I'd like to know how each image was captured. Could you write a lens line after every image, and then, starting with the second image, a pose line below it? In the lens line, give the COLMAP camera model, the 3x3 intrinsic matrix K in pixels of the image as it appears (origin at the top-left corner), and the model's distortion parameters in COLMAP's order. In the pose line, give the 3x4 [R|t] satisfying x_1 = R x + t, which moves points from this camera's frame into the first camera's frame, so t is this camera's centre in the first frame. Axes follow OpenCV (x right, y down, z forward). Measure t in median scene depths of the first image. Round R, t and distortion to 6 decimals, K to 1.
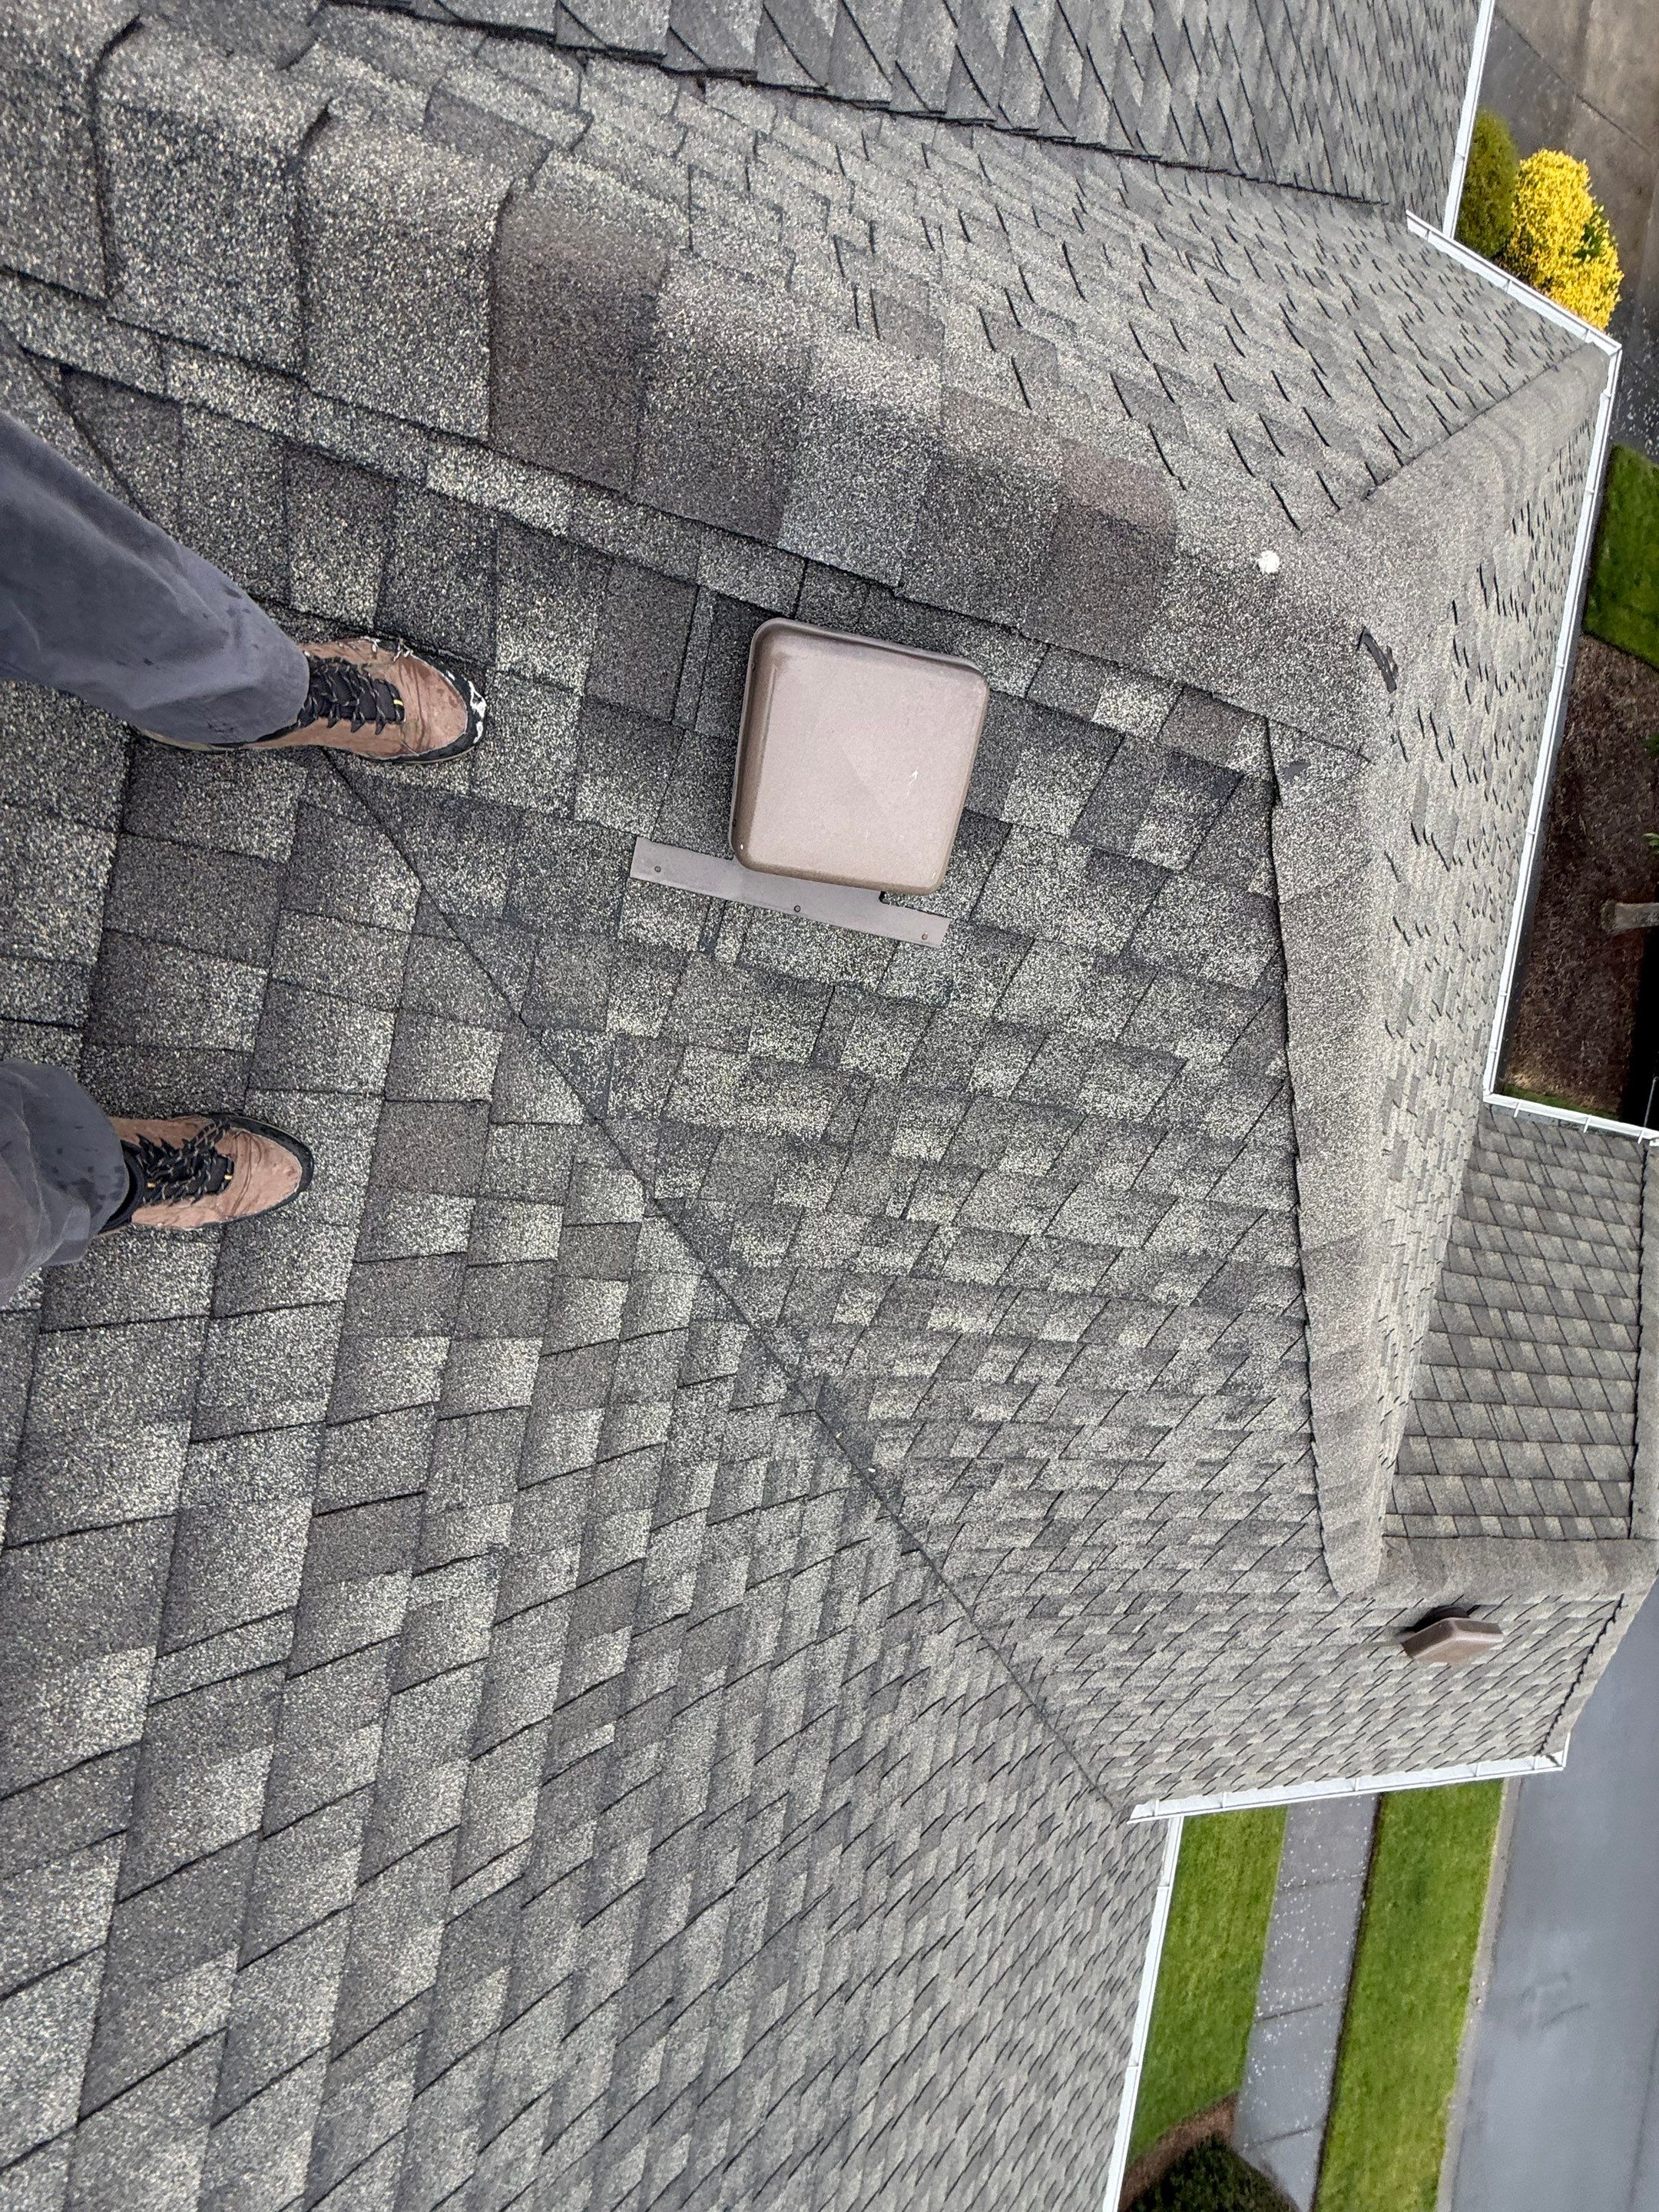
lens RADIAL K [[883.1, 0, 820.1], [0, 883.1, 1114.6], [0, 0, 1]] dist [0.002126, -0.000492]
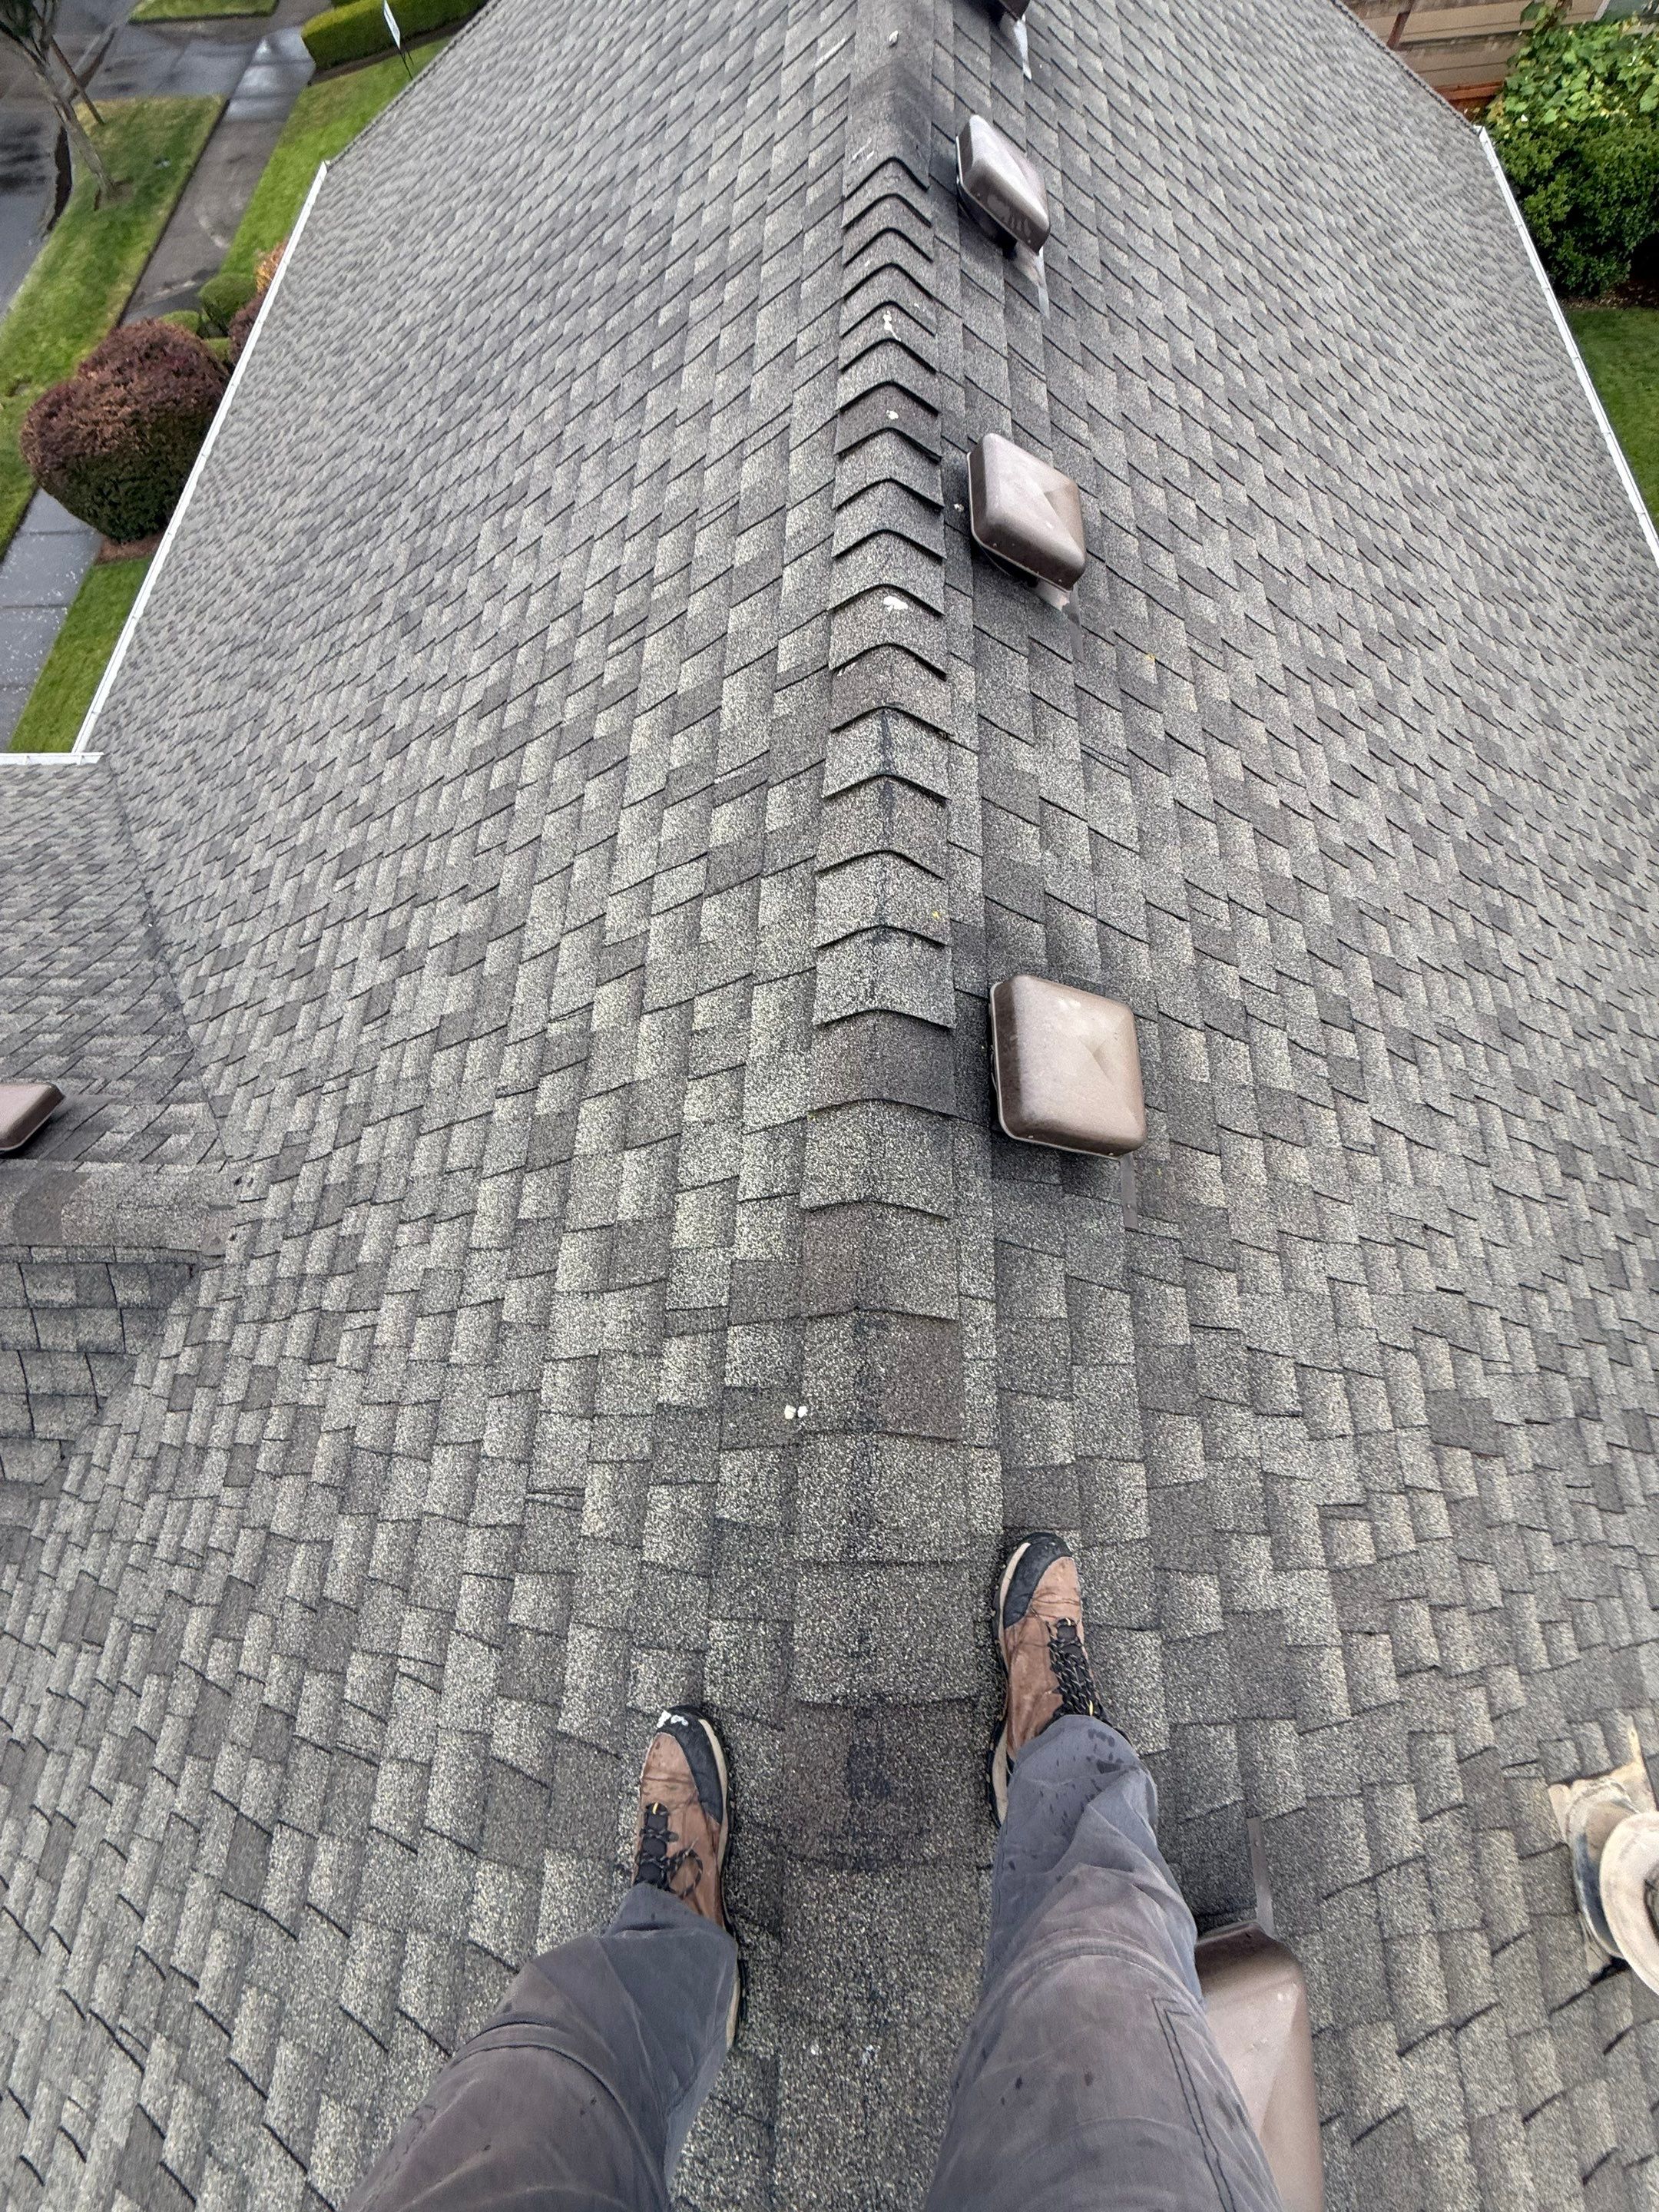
lens RADIAL K [[883.1, 0, 820.1], [0, 883.1, 1114.6], [0, 0, 1]] dist [0.002126, -0.000492]
pose [[-0.957598, 0.013531, -0.287791, -0.355885], [-0.101897, -0.950242, 0.294377, -0.323378], [-0.269488, 0.311220, 0.911328, -0.471898]]
